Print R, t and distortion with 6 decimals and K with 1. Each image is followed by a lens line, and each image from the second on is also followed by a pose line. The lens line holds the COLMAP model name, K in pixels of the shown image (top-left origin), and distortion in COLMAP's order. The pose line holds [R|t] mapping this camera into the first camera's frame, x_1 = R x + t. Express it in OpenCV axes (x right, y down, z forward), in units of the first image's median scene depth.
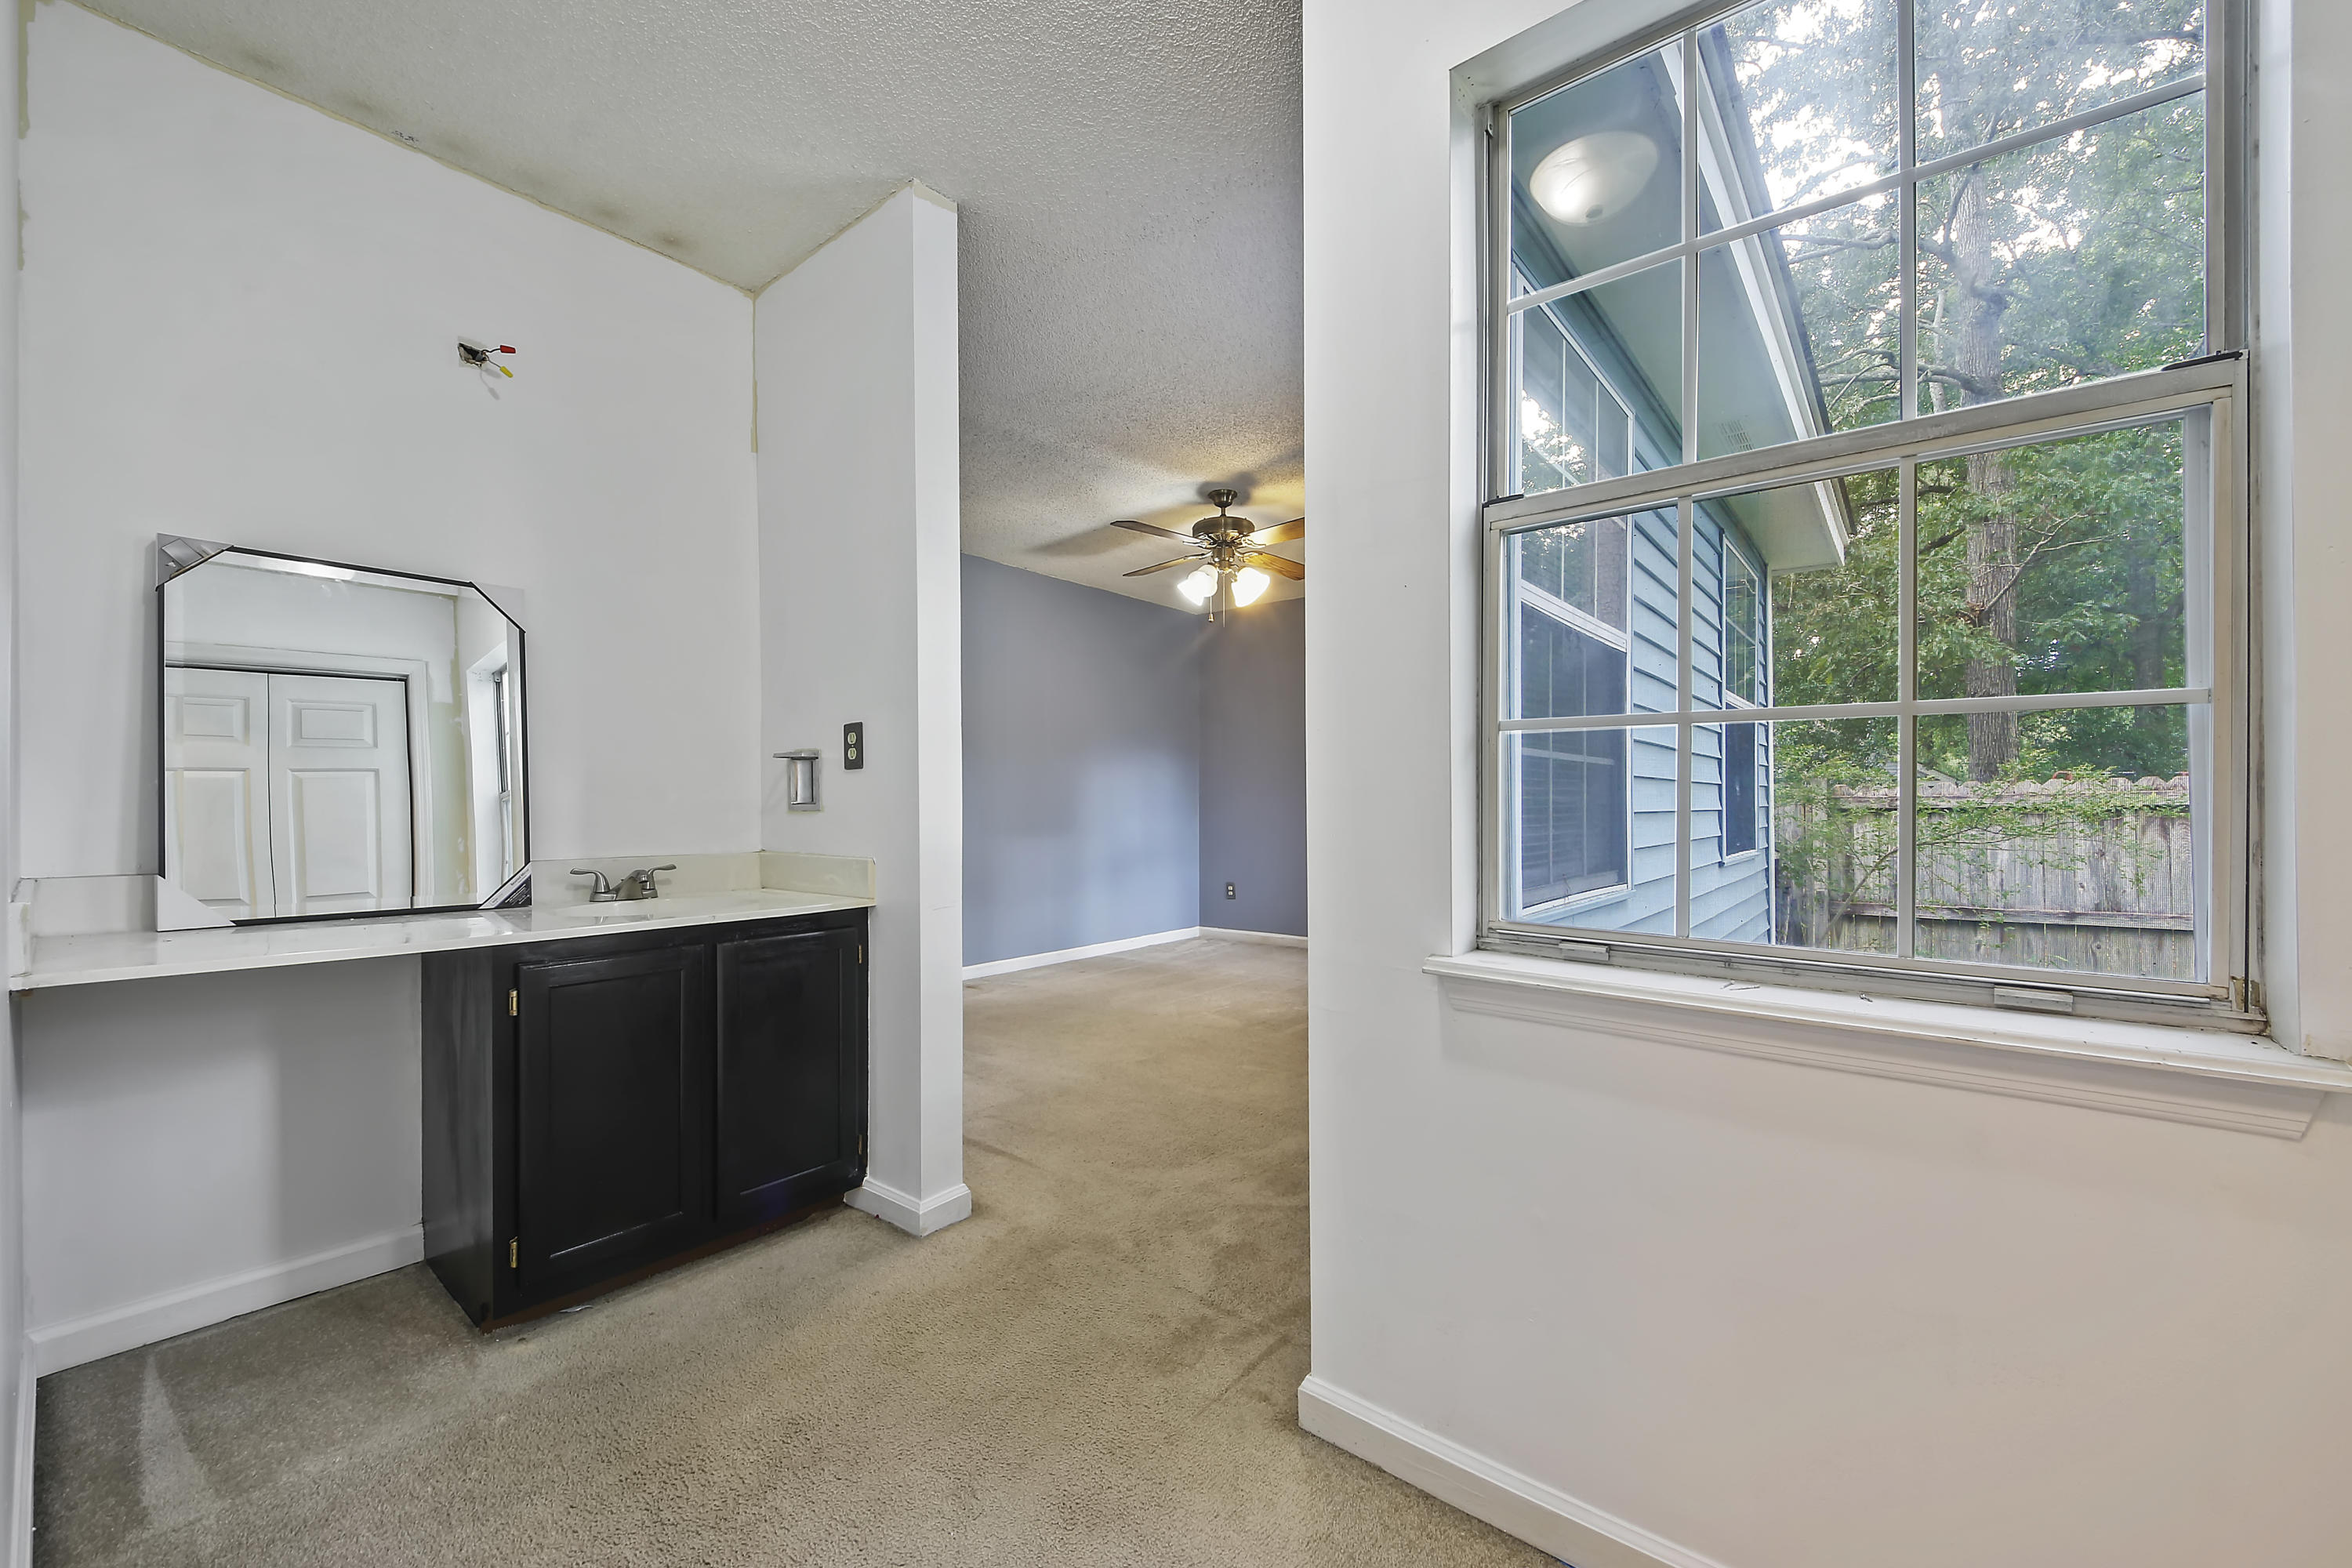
lens RADIAL K [[913.5, 0, 1176.2], [0, 913.5, 792.6], [0, 0, 1]] dist [0.012840, -0.000171]
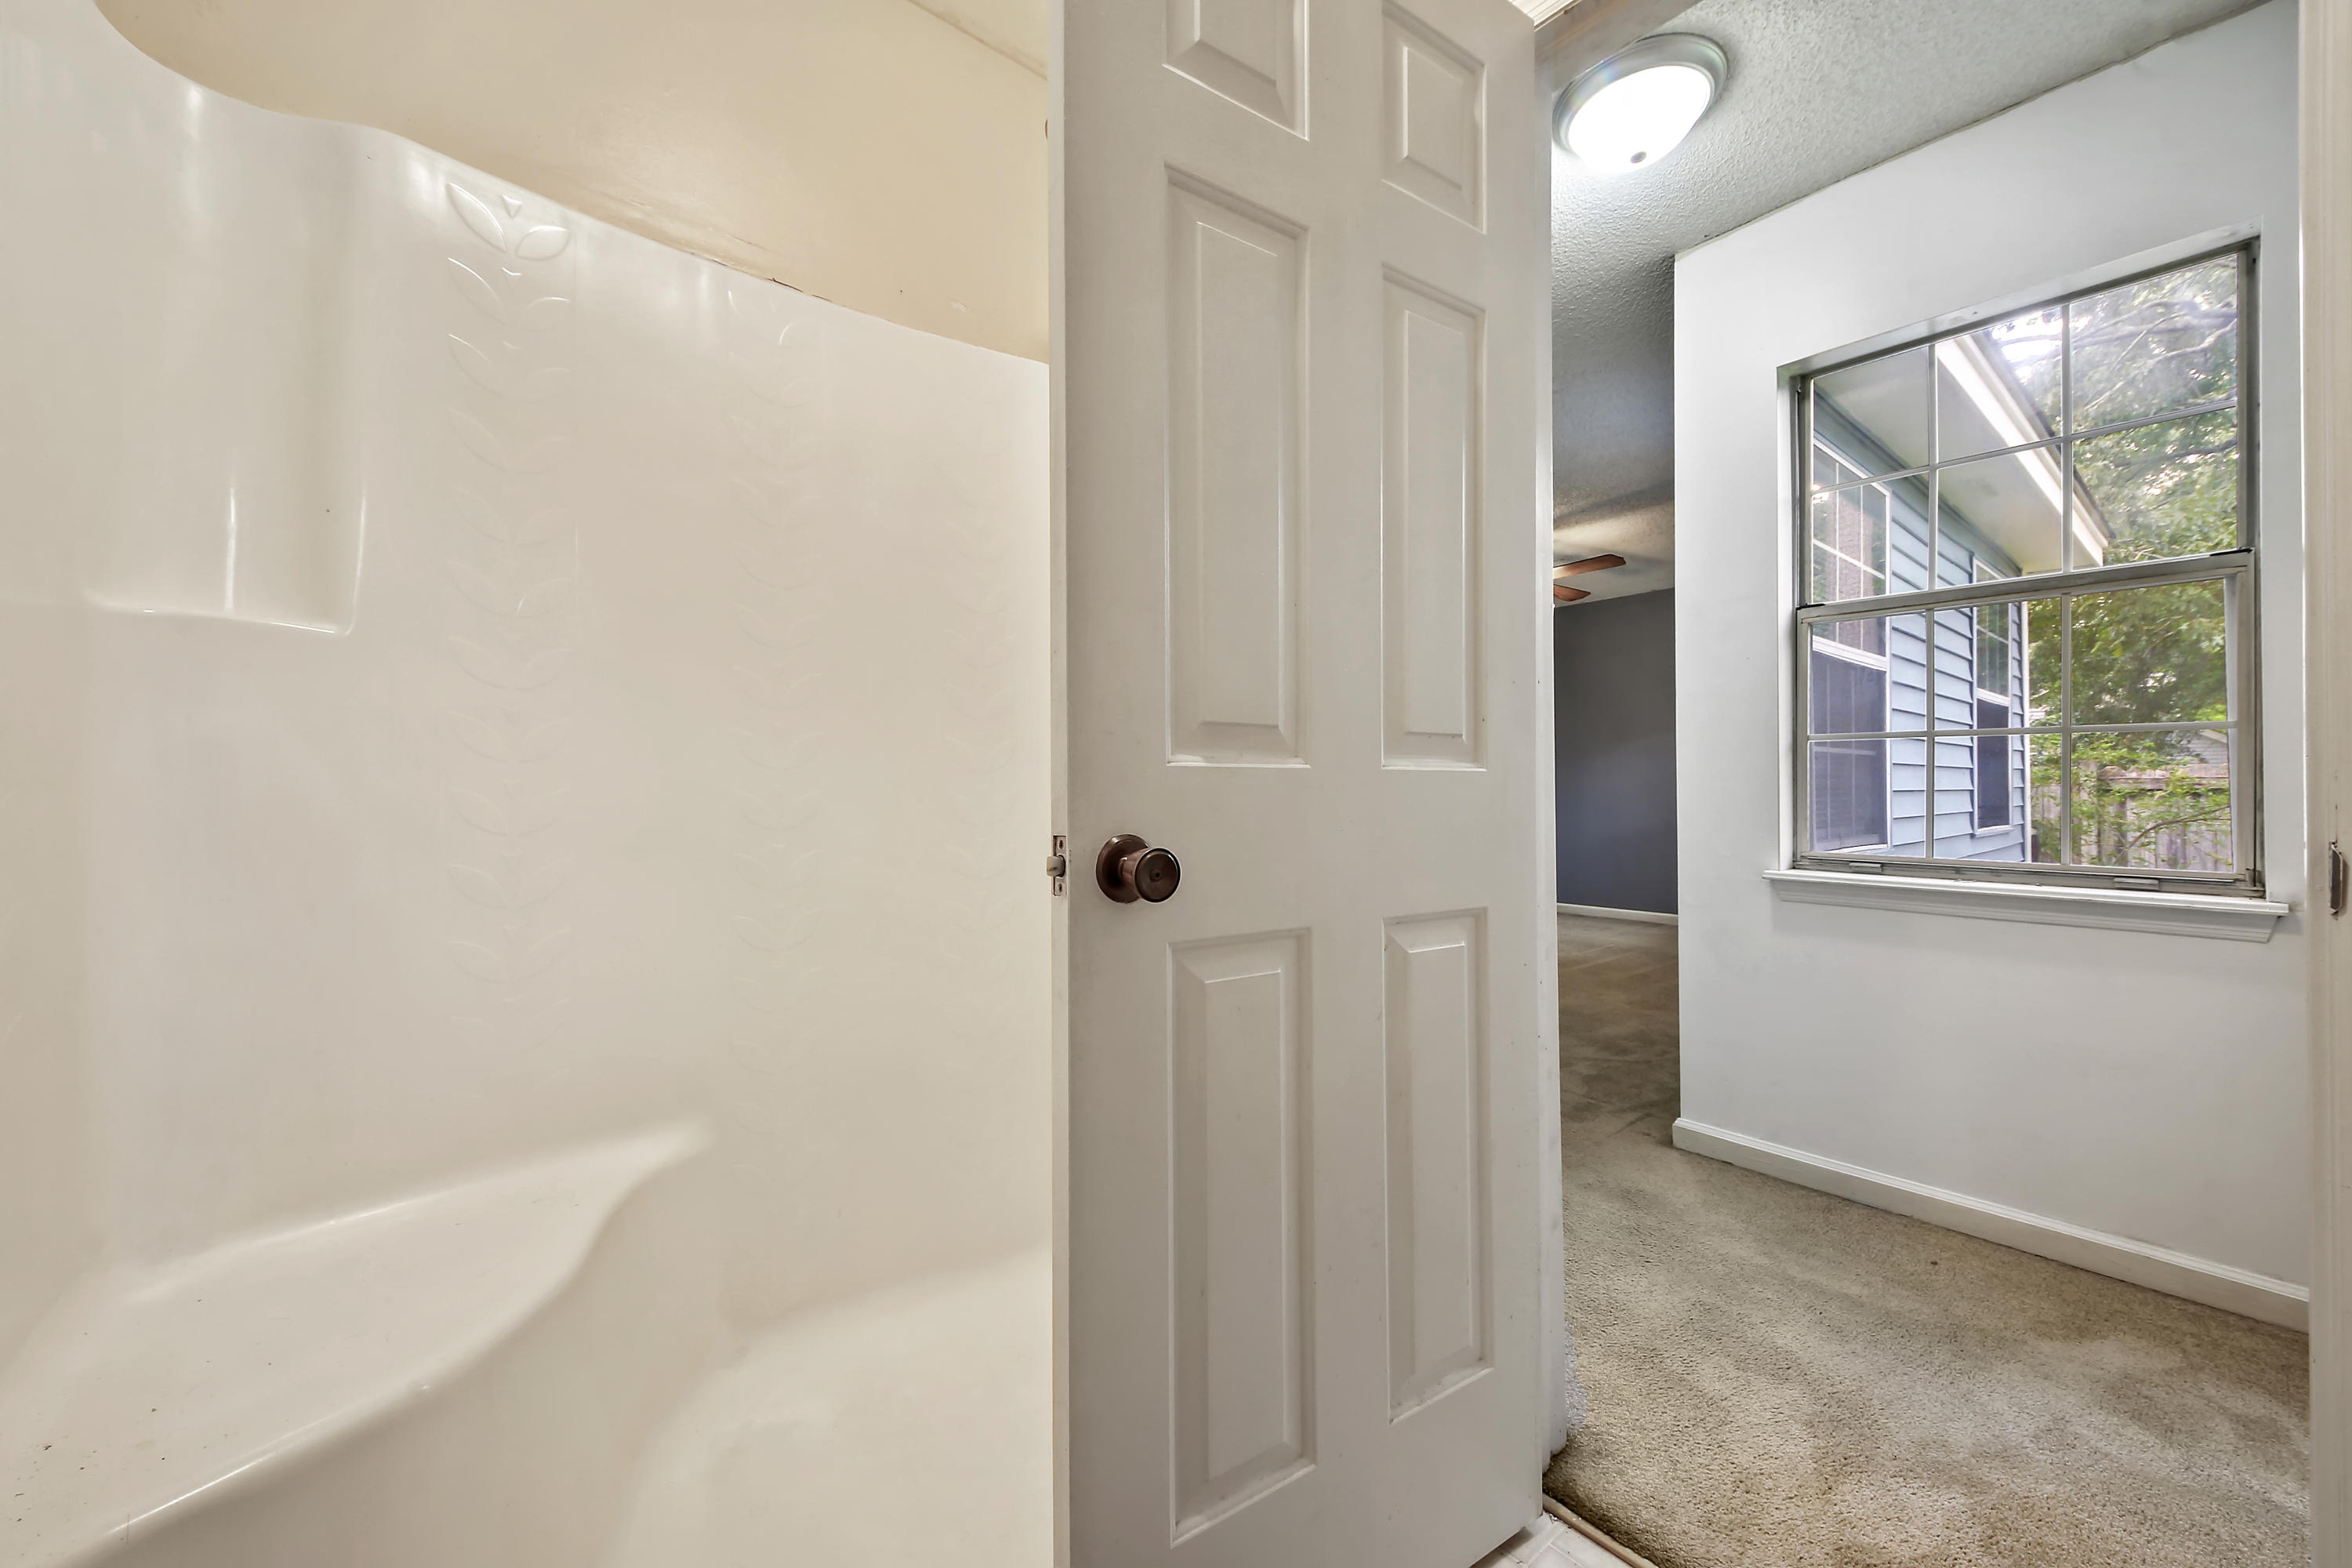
lens RADIAL K [[887.8, 0, 1176.0], [0, 887.8, 784.0], [0, 0, 1]] dist [-0.001252, -0.000213]
pose [[0.978684, -0.004266, -0.205327, -0.302440], [0.005595, 0.999967, 0.005891, -0.001740], [0.205295, -0.006914, 0.978676, -0.565988]]
